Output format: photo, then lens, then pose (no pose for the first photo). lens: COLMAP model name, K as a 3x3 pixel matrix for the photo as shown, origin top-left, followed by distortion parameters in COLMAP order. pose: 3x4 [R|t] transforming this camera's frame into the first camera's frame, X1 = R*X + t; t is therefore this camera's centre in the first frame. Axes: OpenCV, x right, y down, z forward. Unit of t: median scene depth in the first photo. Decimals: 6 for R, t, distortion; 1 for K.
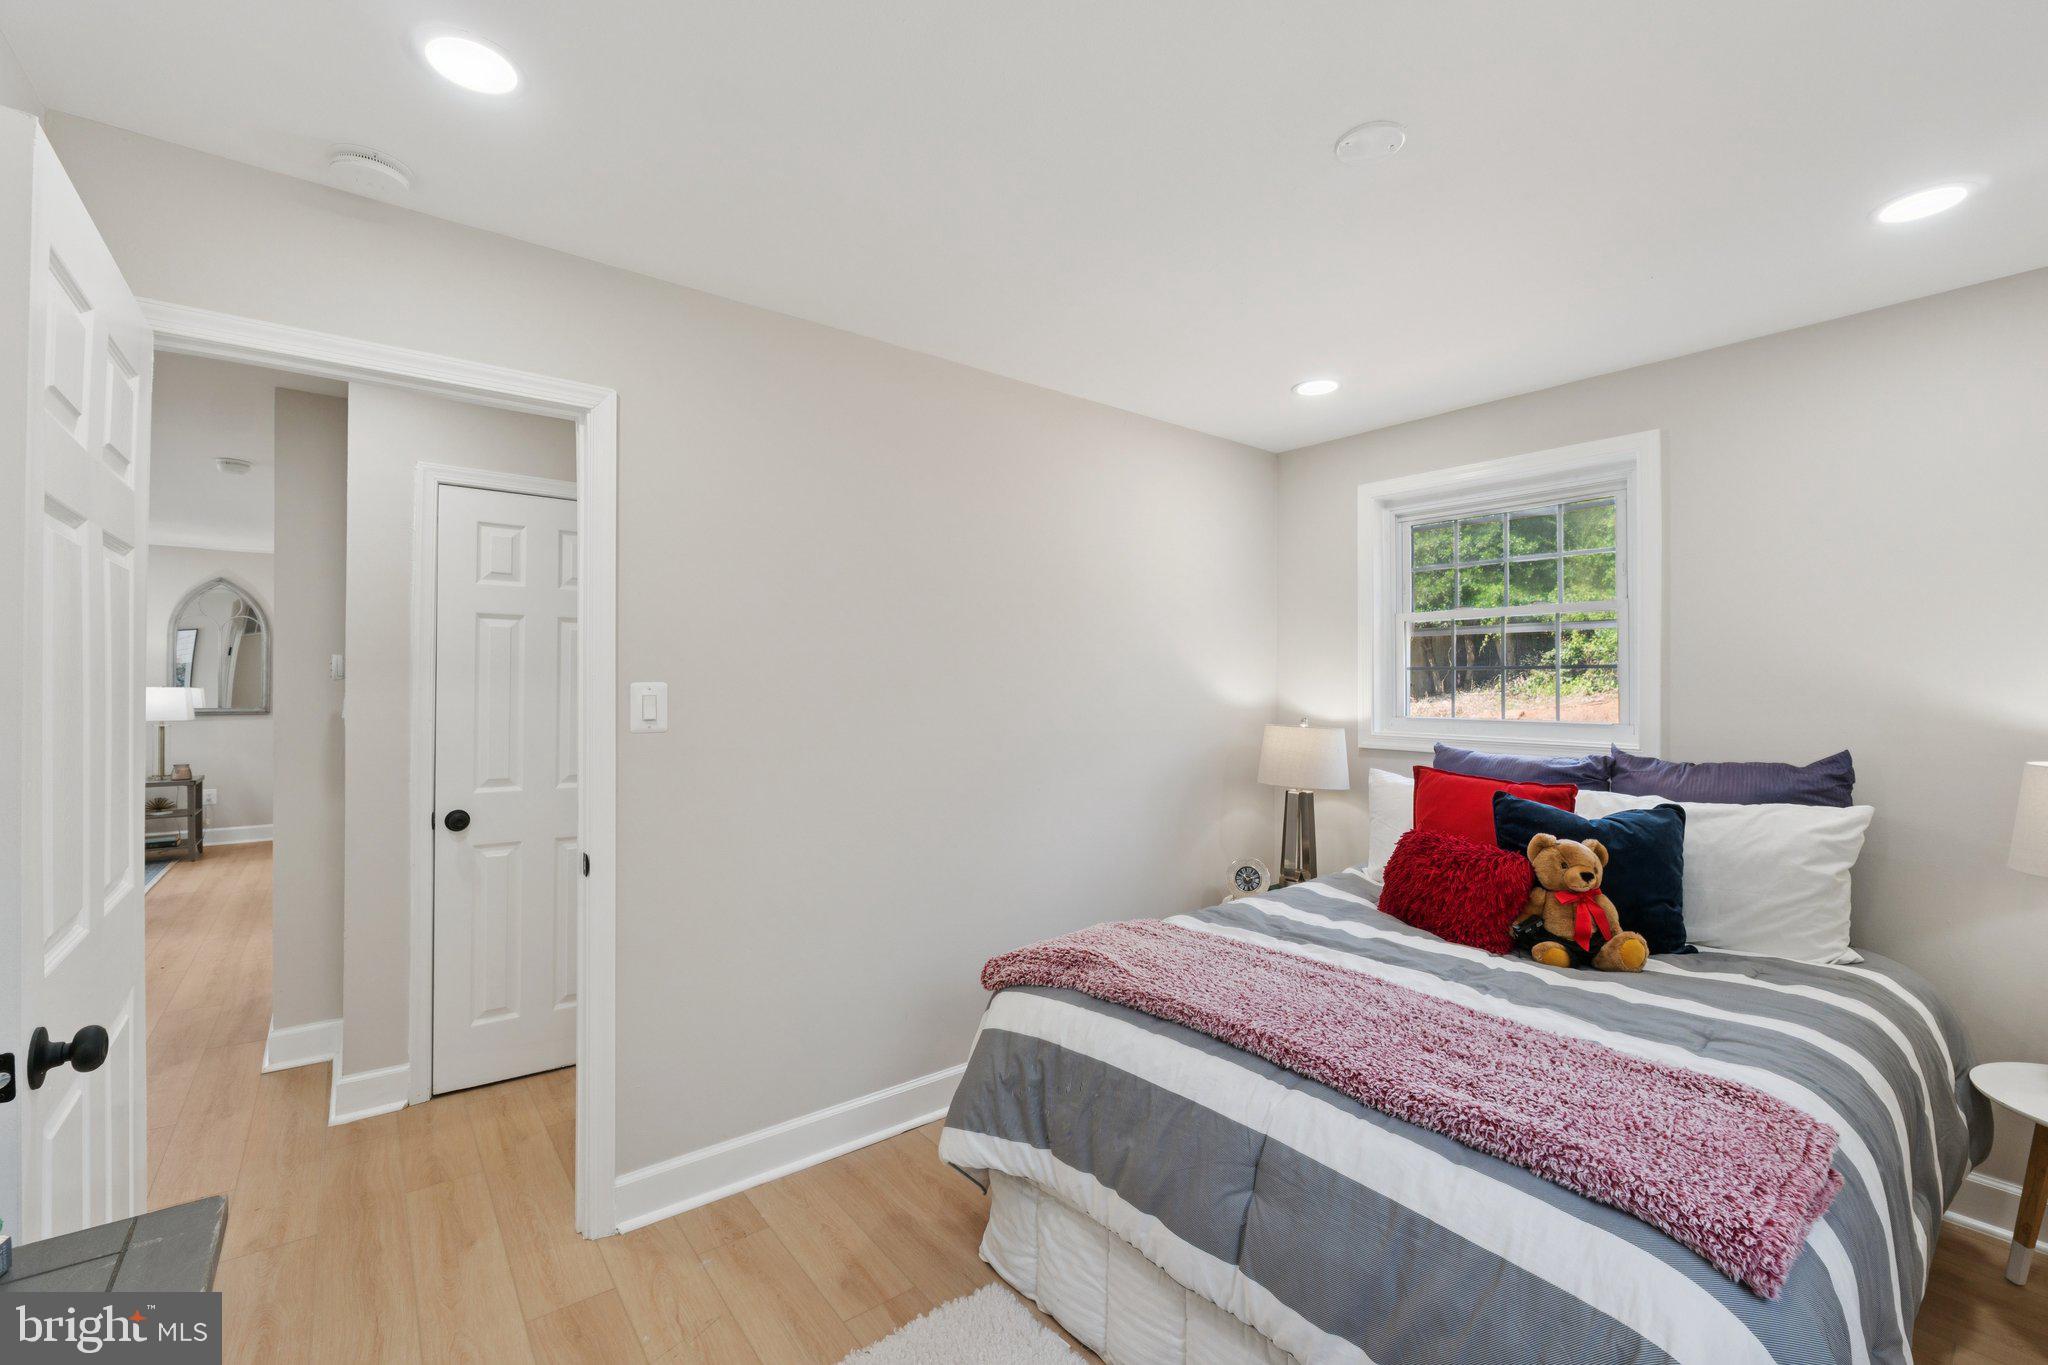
lens RADIAL K [[860.2, 0, 1018.6], [0, 860.2, 688.9], [0, 0, 1]] dist [-0.008128, 0.000040]
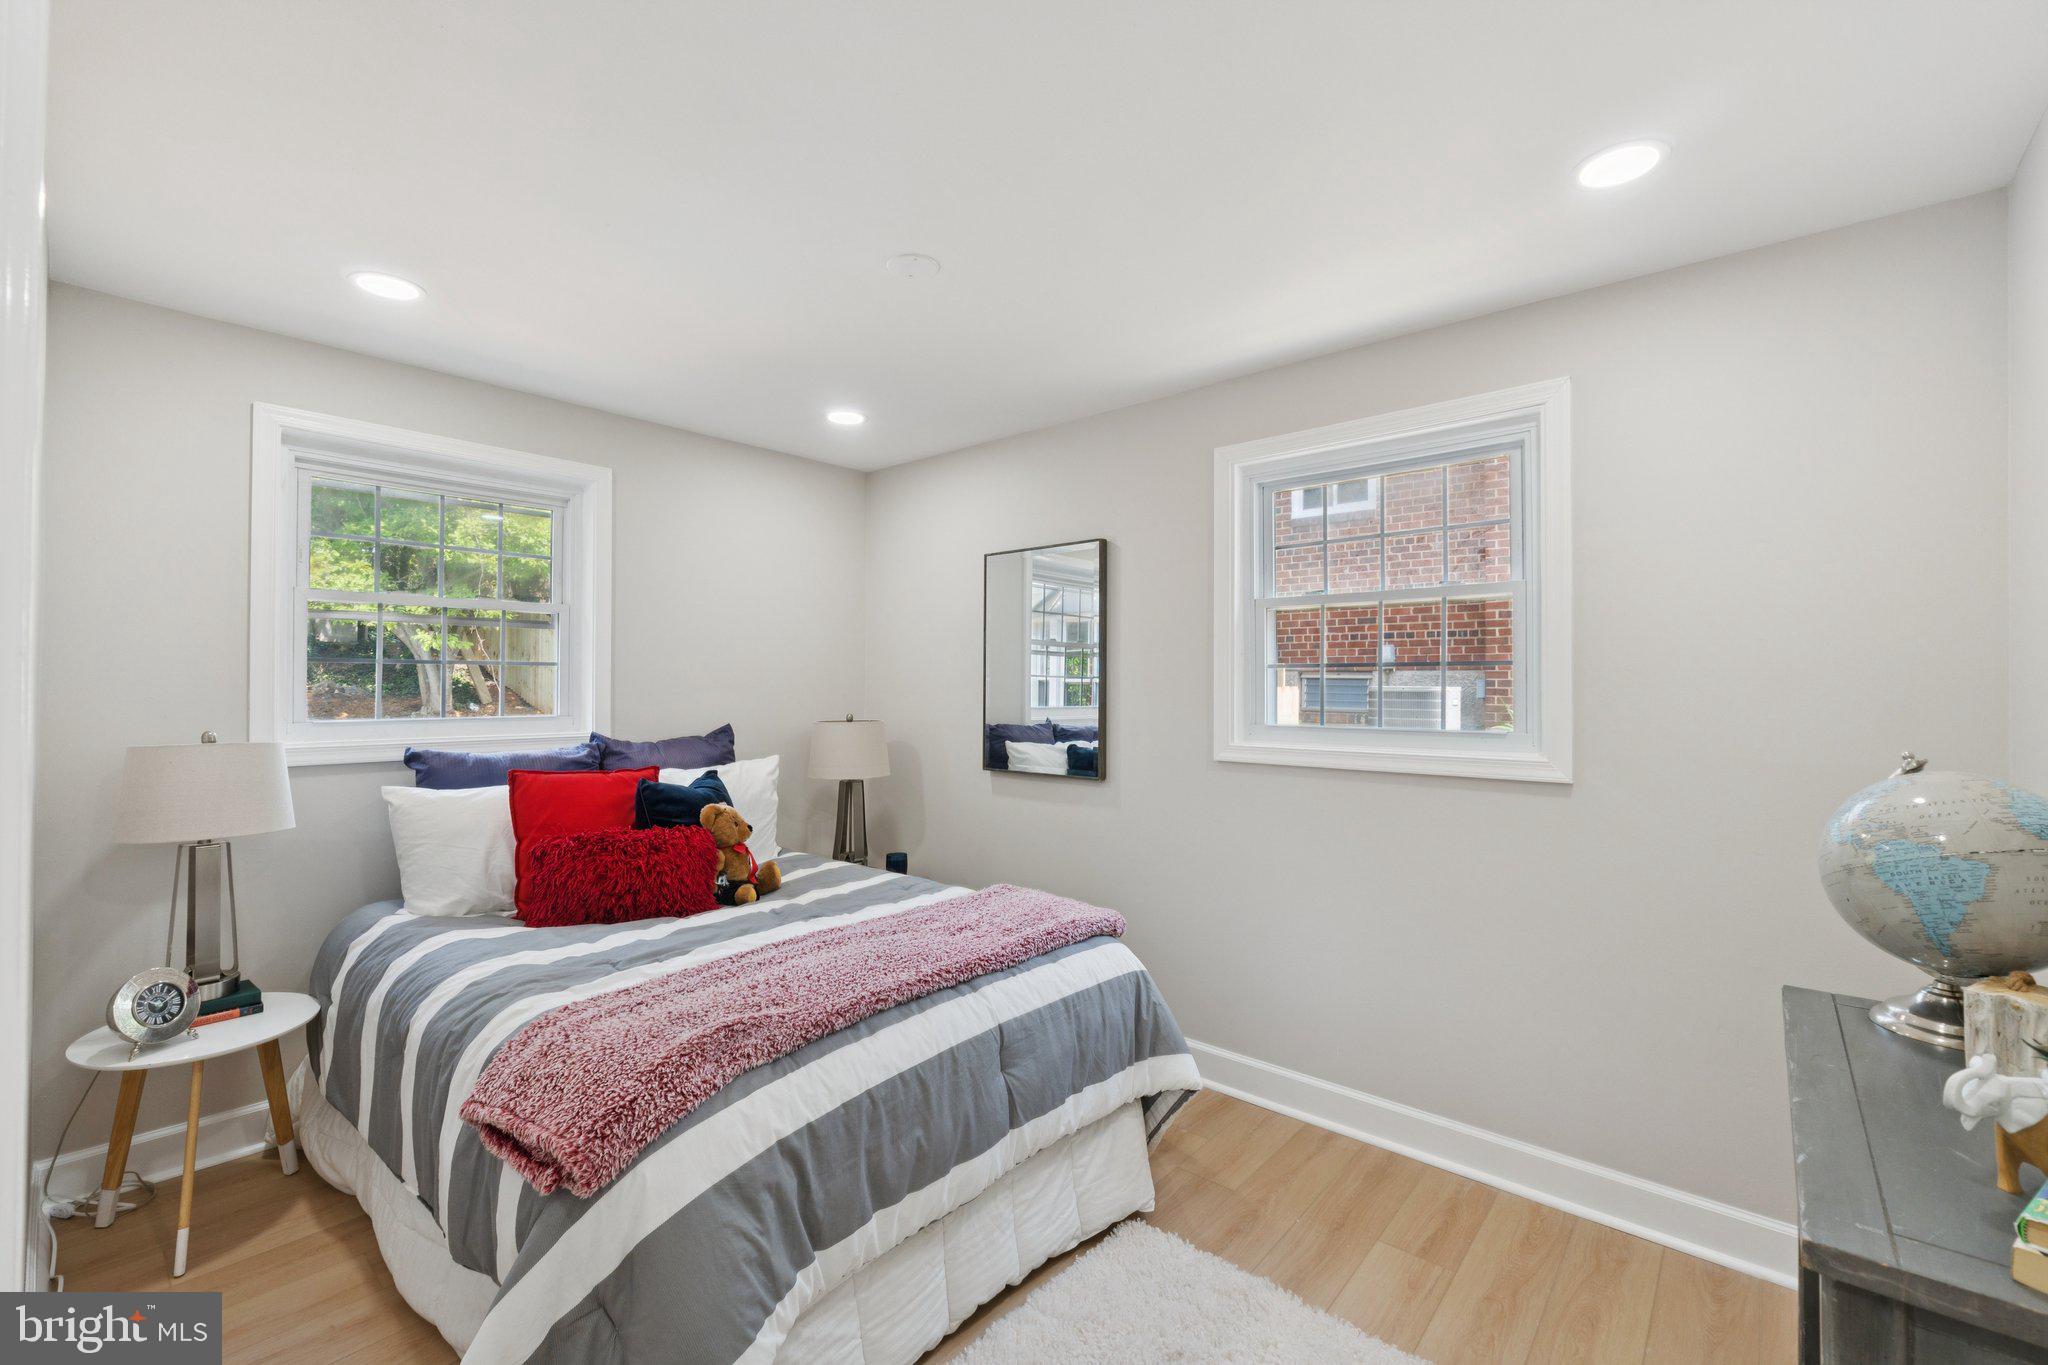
lens RADIAL K [[860.2, 0, 1018.6], [0, 860.2, 688.9], [0, 0, 1]] dist [-0.008128, 0.000040]
pose [[-0.192405, -0.012950, 0.981230, -0.776525], [0.004368, 0.999892, 0.014053, -0.009913], [-0.981306, 0.006989, -0.192328, 0.944755]]
